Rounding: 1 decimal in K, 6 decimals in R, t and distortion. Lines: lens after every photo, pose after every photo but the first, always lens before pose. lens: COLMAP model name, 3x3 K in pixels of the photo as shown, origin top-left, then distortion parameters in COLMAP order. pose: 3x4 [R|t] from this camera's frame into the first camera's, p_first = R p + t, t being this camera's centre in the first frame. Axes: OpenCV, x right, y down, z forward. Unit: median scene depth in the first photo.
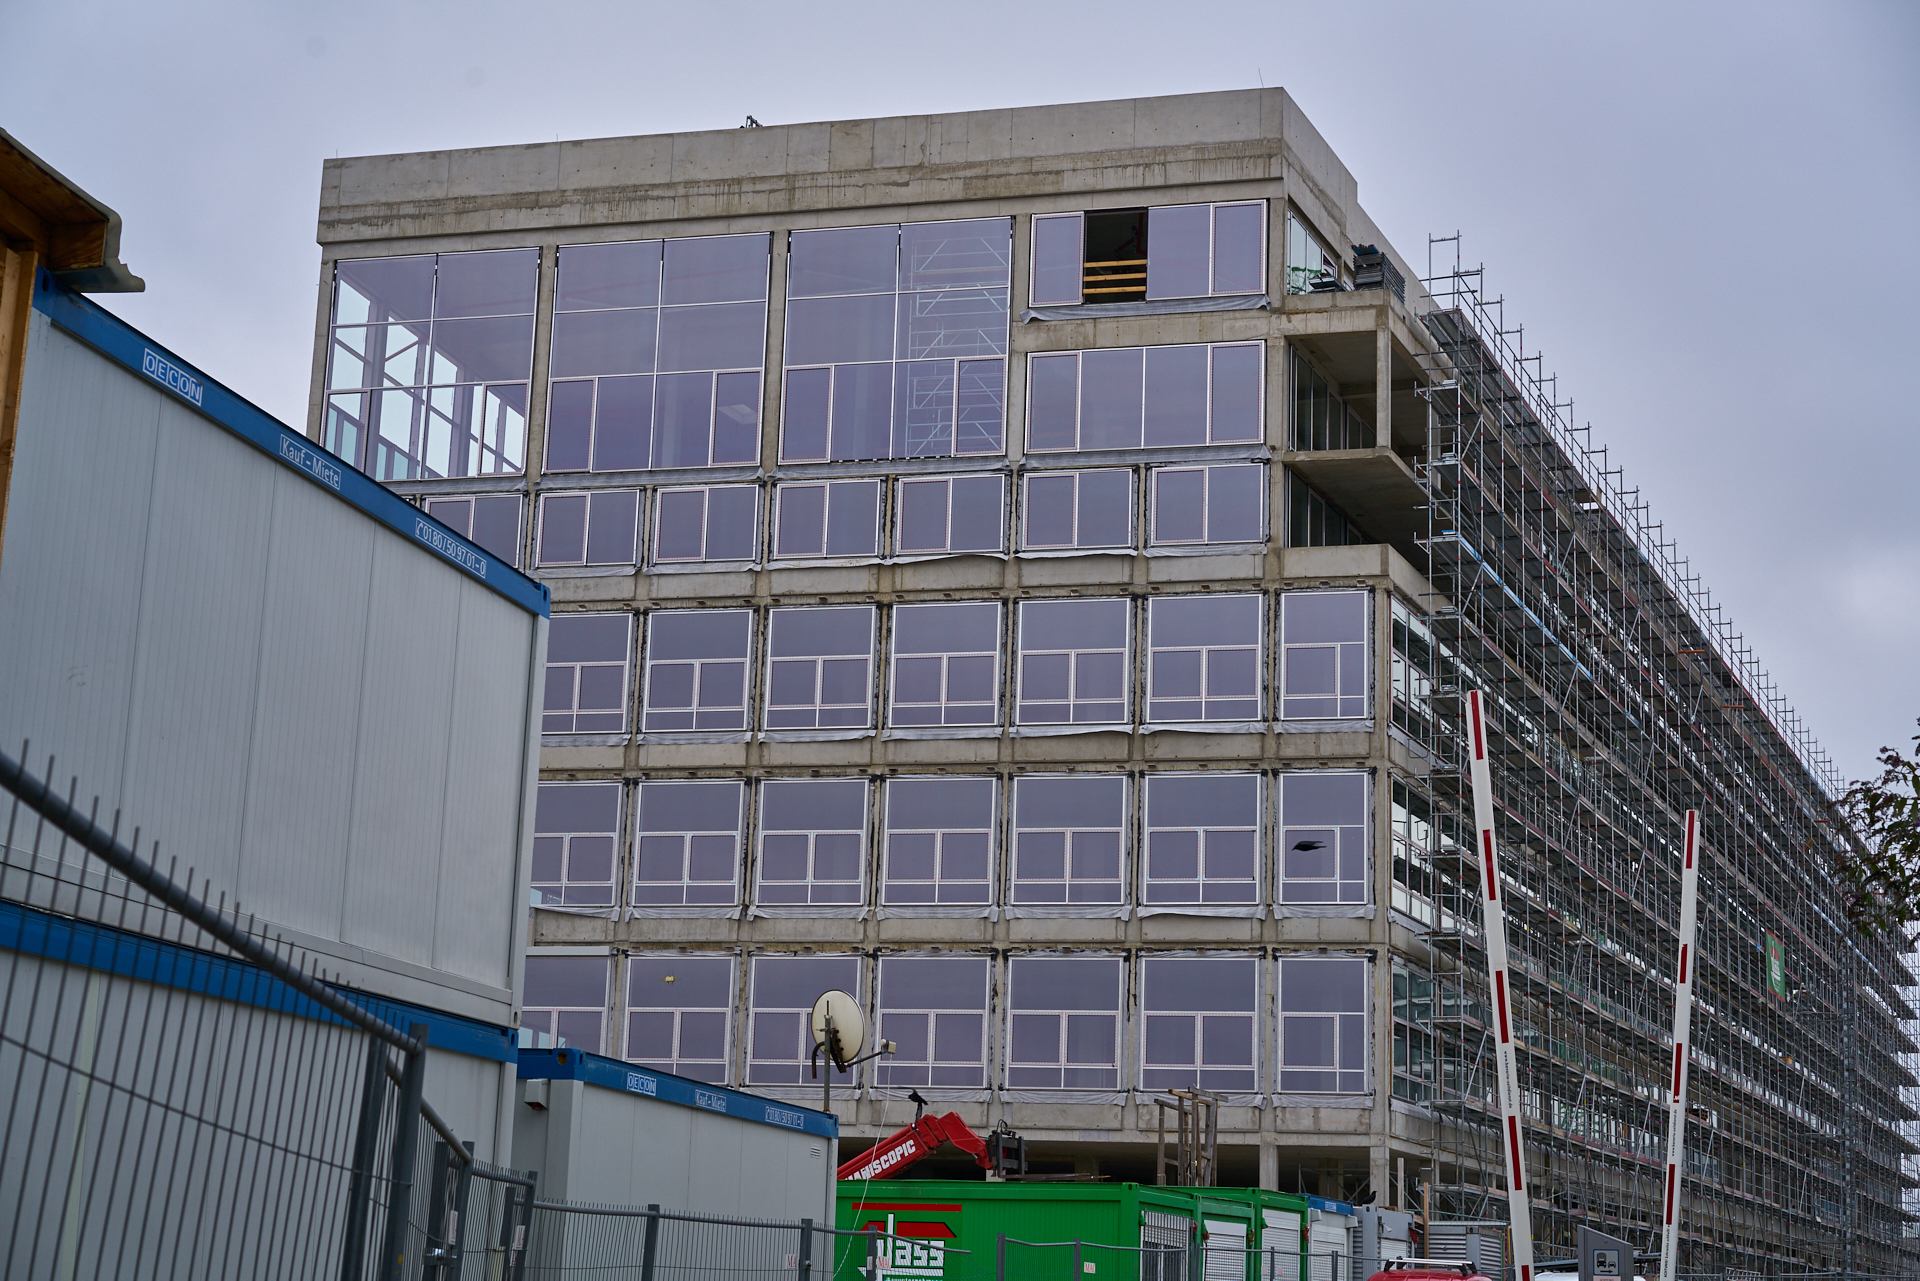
lens RADIAL K [[2922.2, 0, 942.8], [0, 2922.2, 626.4], [0, 0, 1]] dist [0.101987, -0.862038]
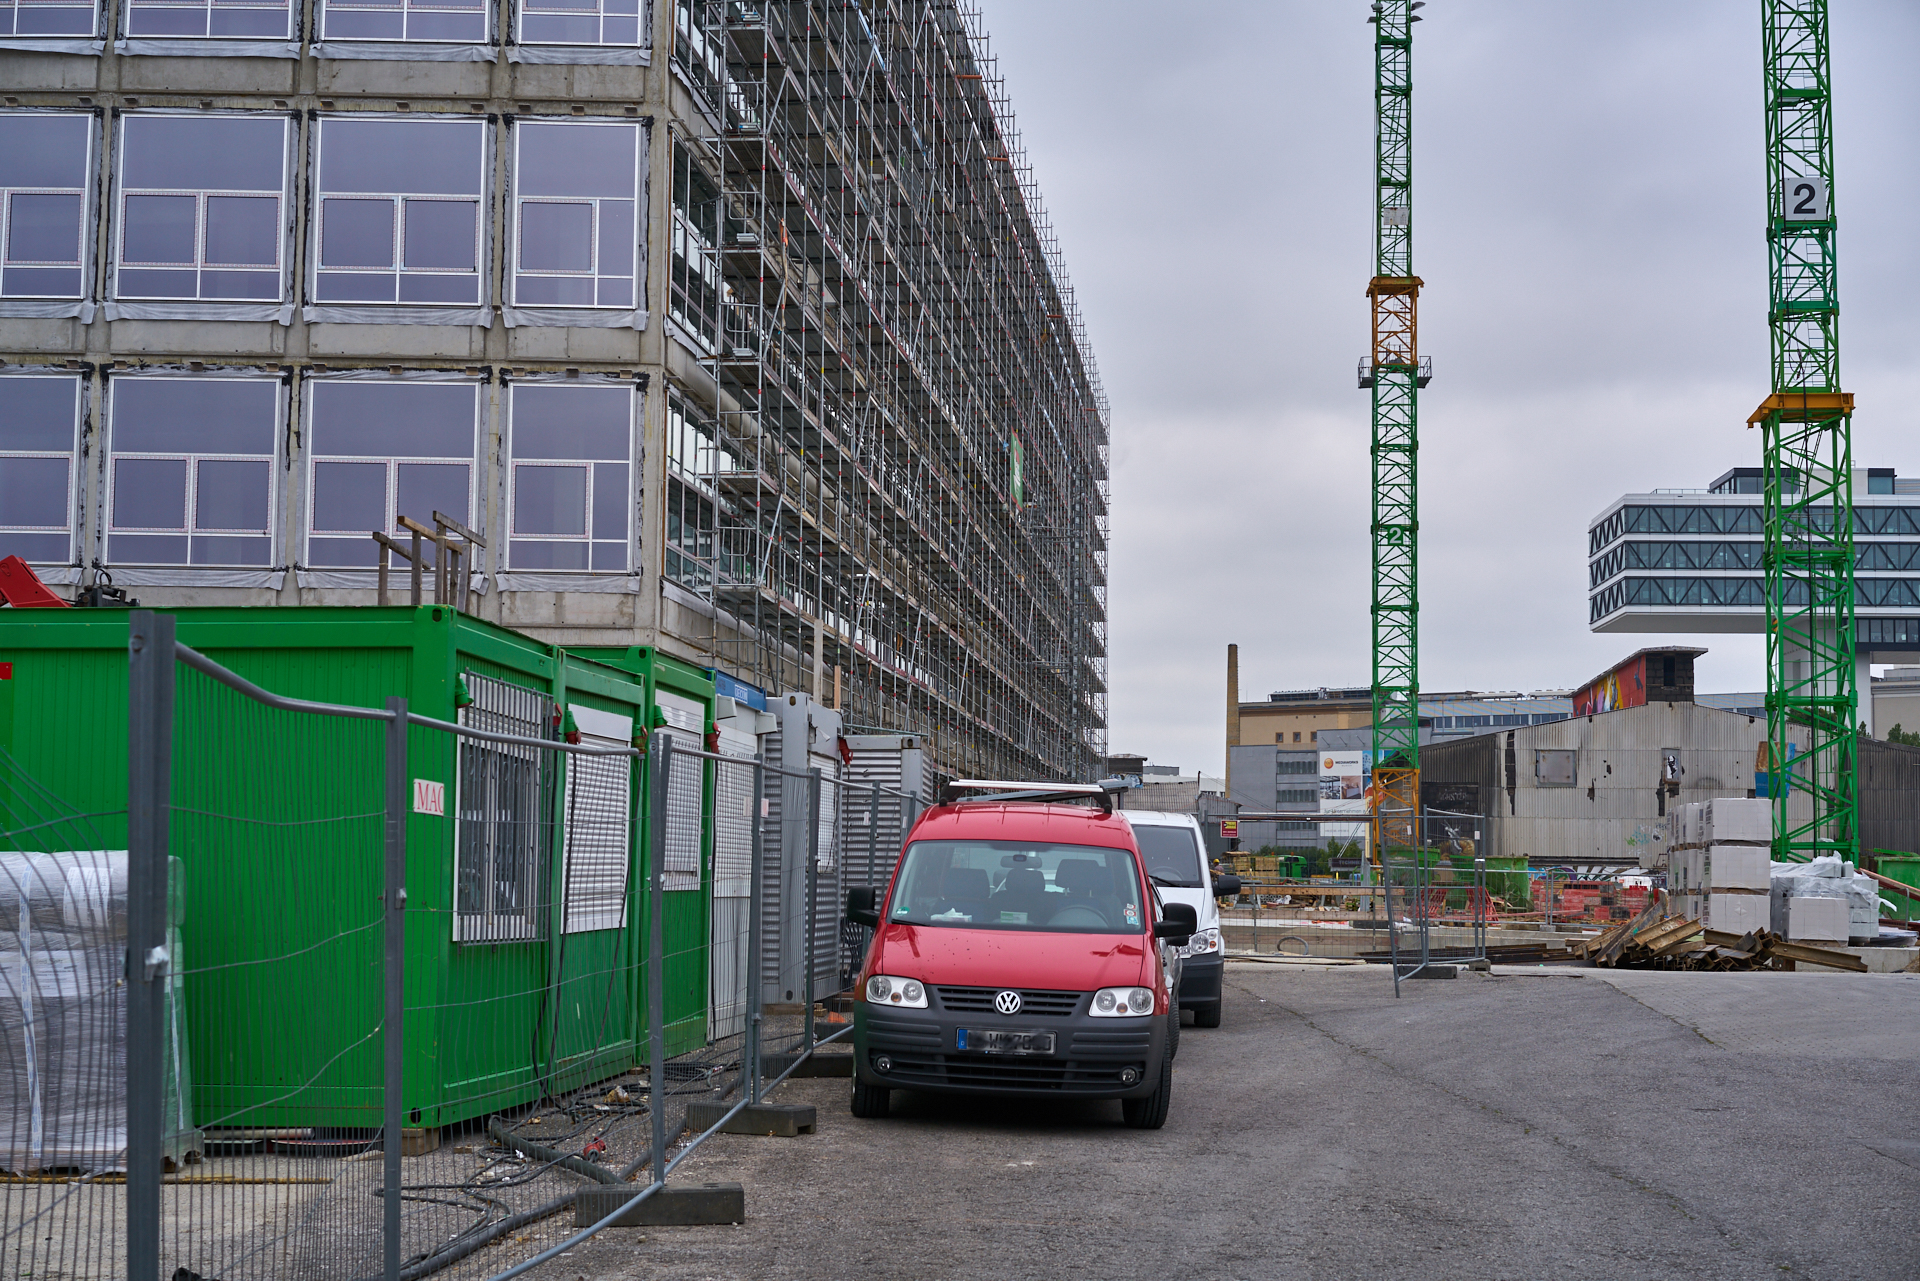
lens RADIAL K [[2915.5, 0, 944.0], [0, 2915.5, 630.0], [0, 0, 1]] dist [0.112800, -0.907672]
pose [[0.954157, 0.002385, 0.299298, 0.004186], [-0.047484, 0.988510, 0.143502, 0.062505], [-0.295517, -0.151135, 0.943307, 0.281492]]
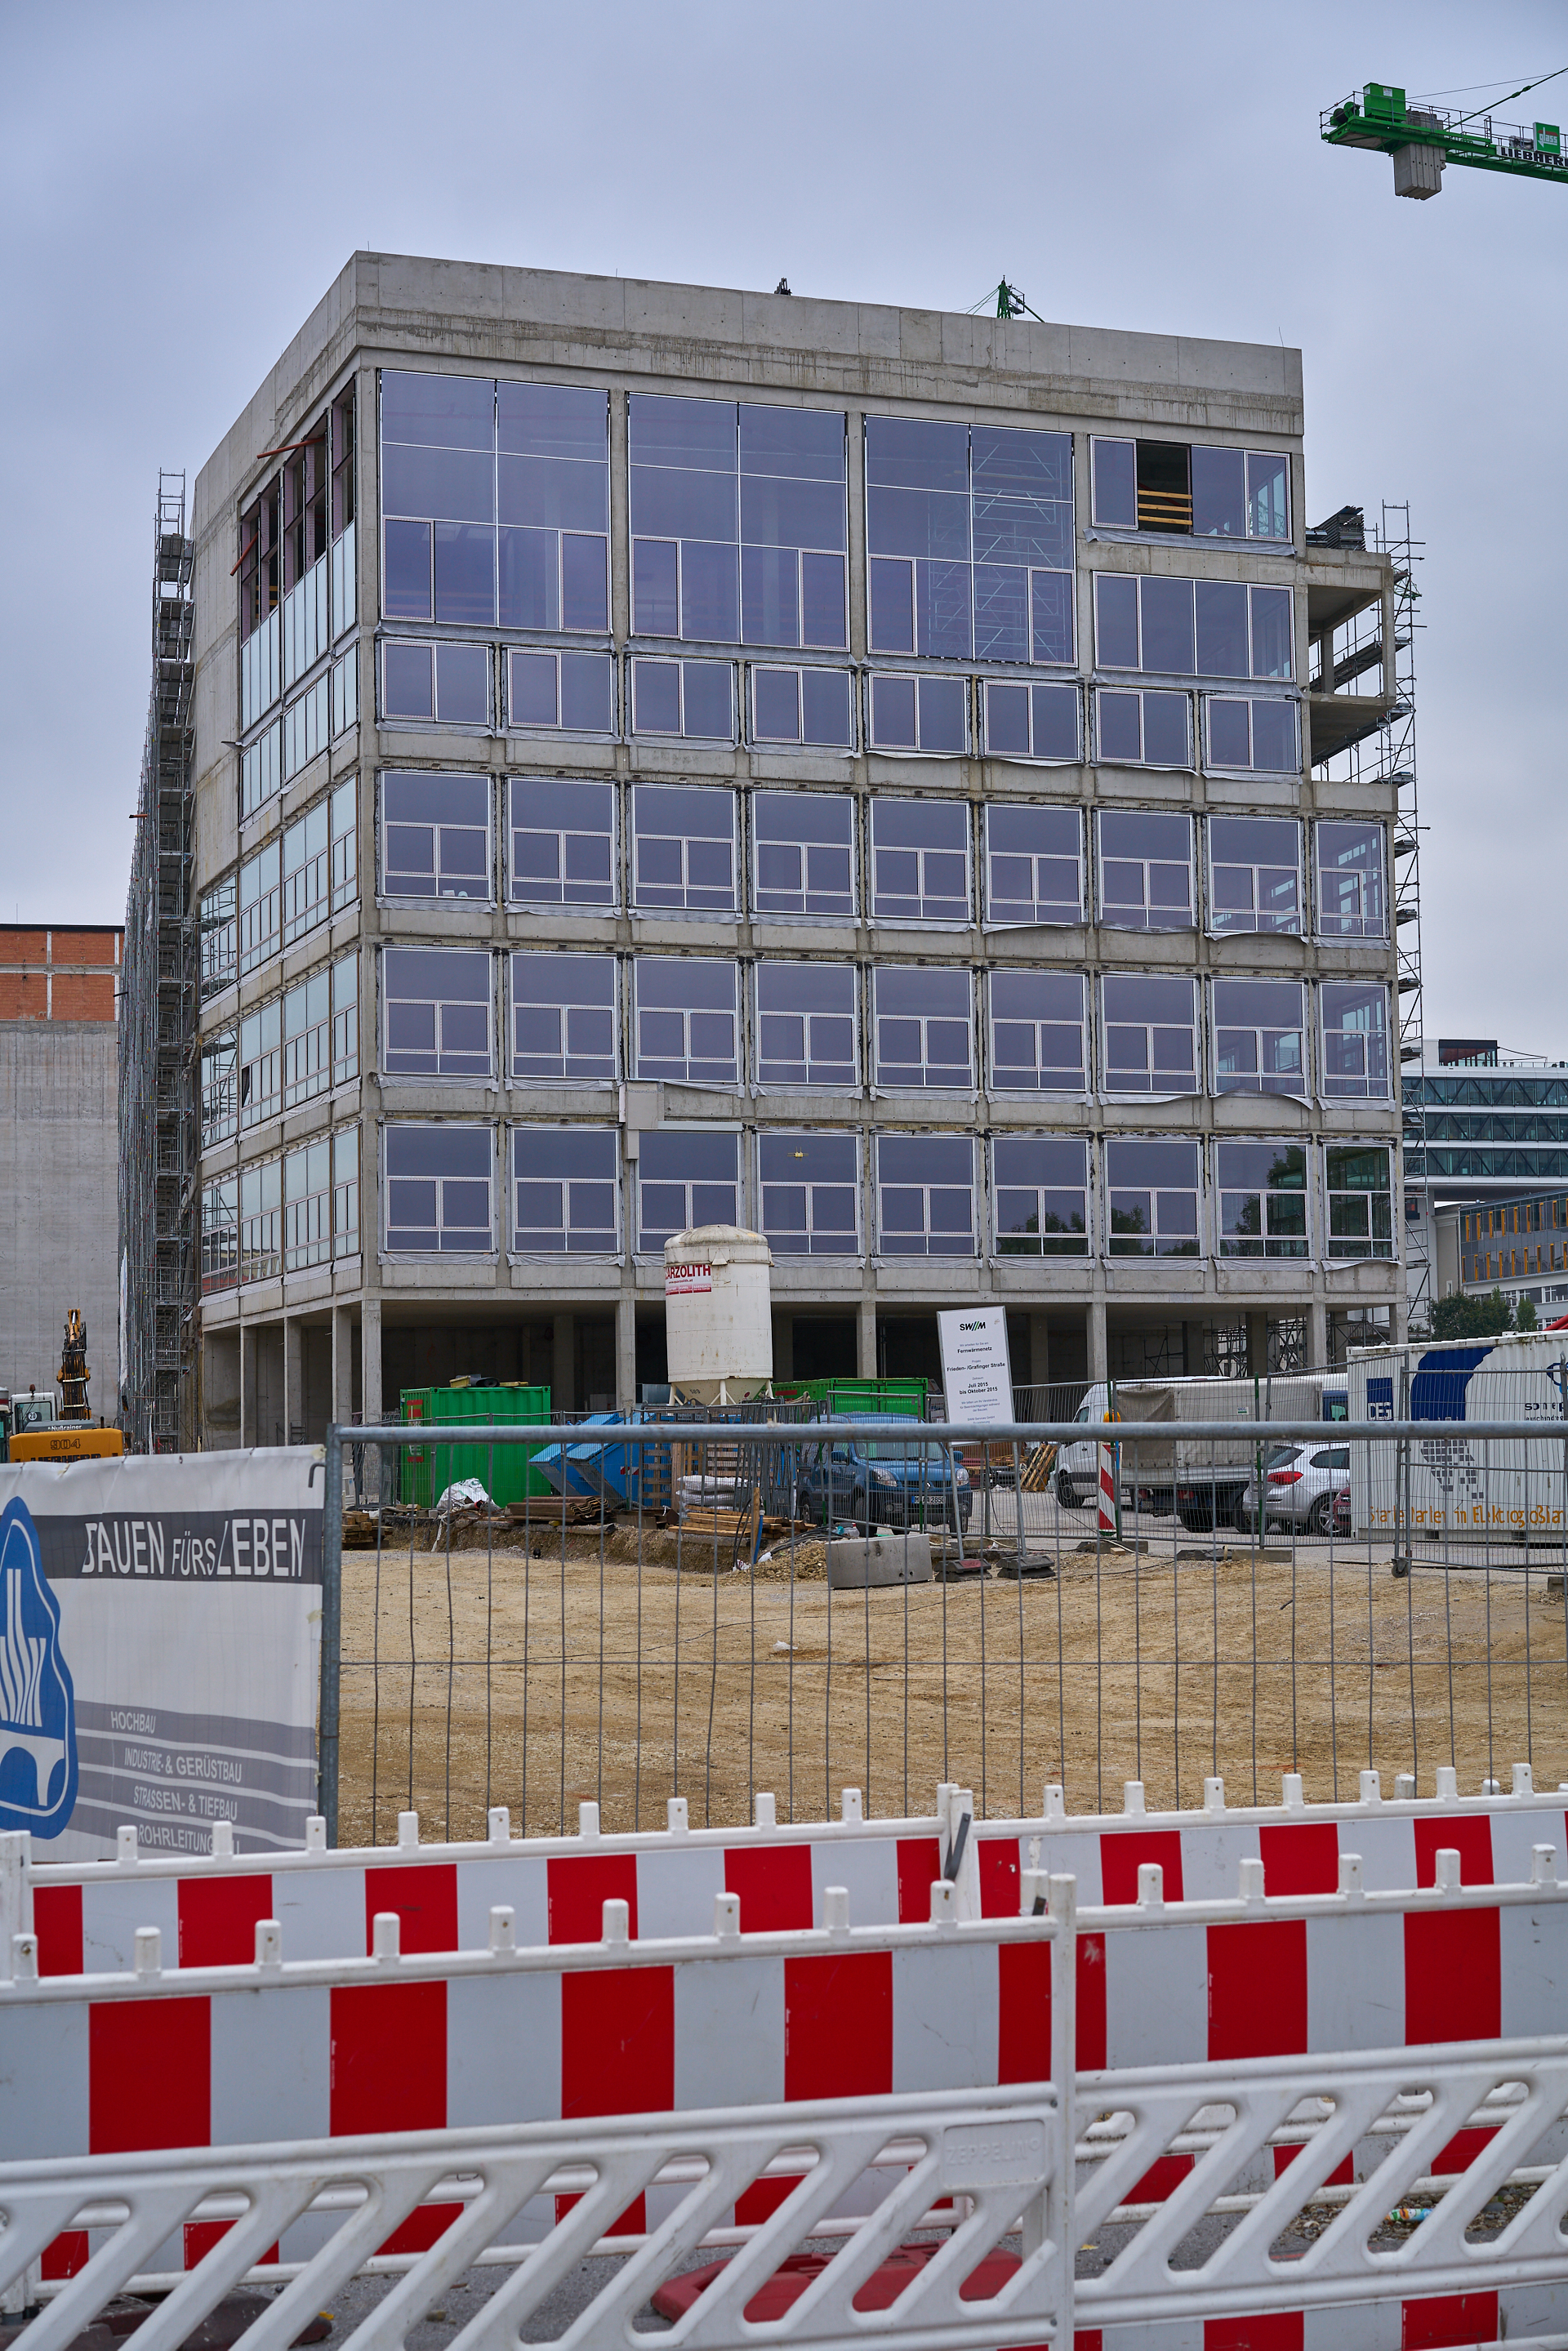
lens RADIAL K [[3578.3, 0, 775.5], [0, 3578.3, 1199.8], [0, 0, 1]] dist [0.101987, -0.862038]
pose [[0.818693, -0.002056, 0.574228, -0.824485], [-0.090499, 0.987035, 0.132561, -0.030986], [-0.567056, -0.160494, 0.807892, -0.022009]]
